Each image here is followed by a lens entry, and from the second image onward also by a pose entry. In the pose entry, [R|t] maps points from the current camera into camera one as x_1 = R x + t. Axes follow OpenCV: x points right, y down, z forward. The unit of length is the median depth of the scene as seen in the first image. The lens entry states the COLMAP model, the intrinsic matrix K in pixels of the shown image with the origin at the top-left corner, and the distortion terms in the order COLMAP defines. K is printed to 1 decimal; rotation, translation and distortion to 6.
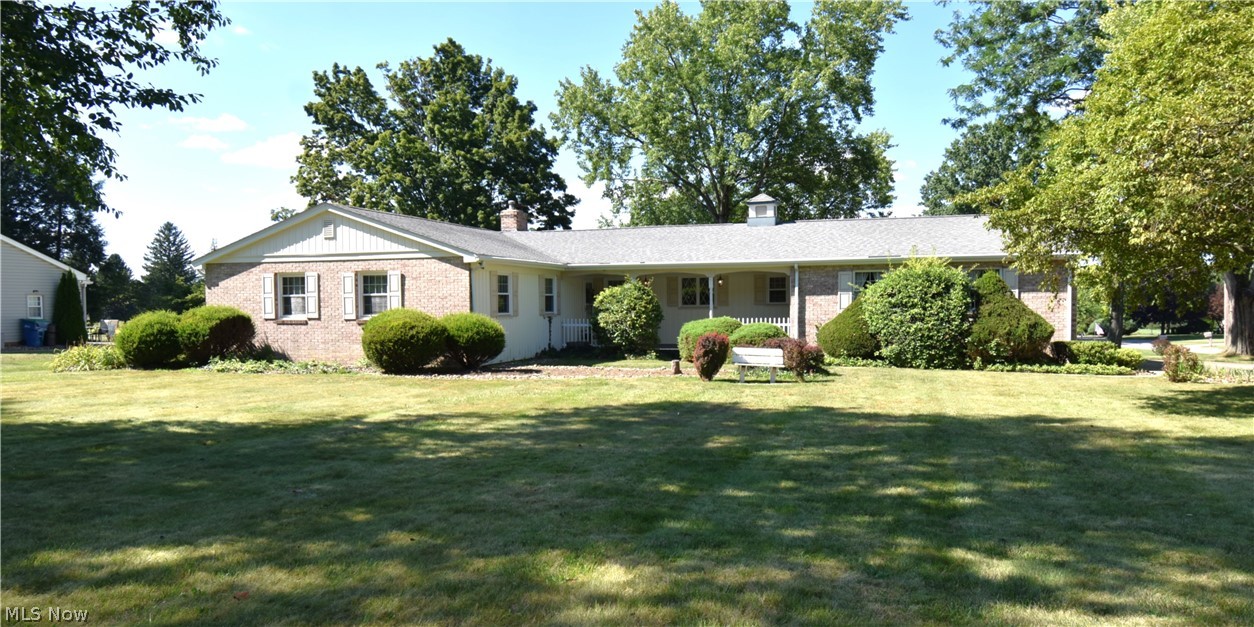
lens RADIAL K [[916.0, 0, 626.9], [0, 916.0, 315.8], [0, 0, 1]] dist [-0.039883, -0.000515]
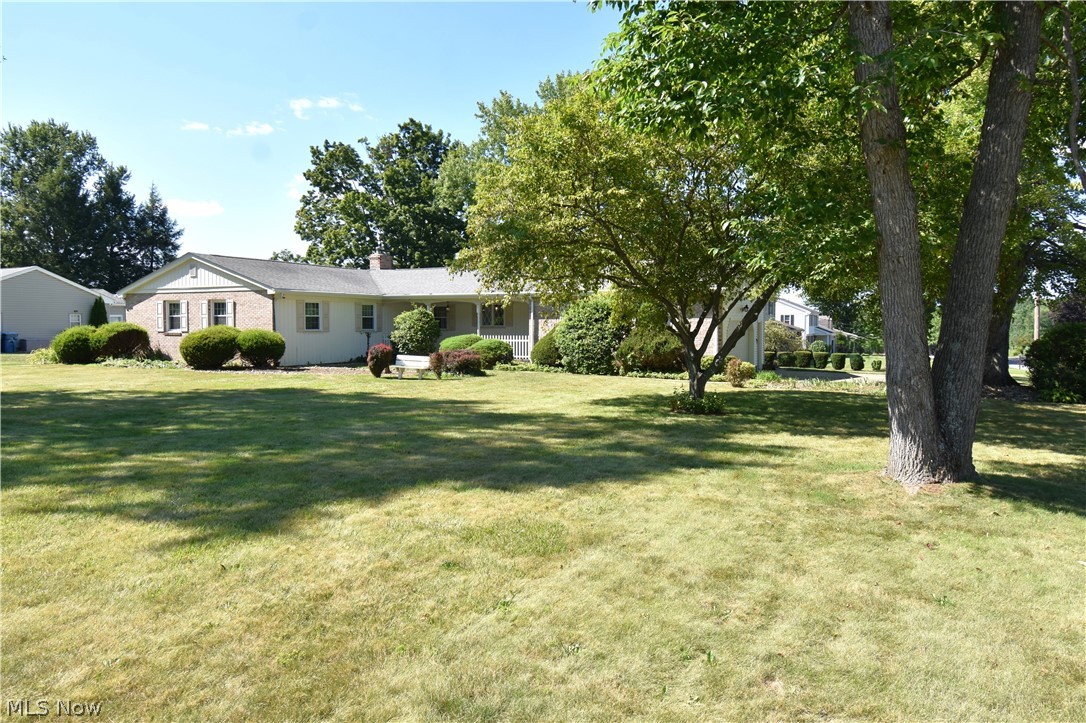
lens RADIAL K [[748.0, 0, 543.4], [0, 748.0, 358.6], [0, 0, 1]] dist [-0.071899, -0.001580]
pose [[0.992613, 0.017075, -0.120120, 0.362581], [-0.013194, 0.999367, 0.033025, -0.000791], [0.120608, -0.031196, 0.992210, -0.097862]]
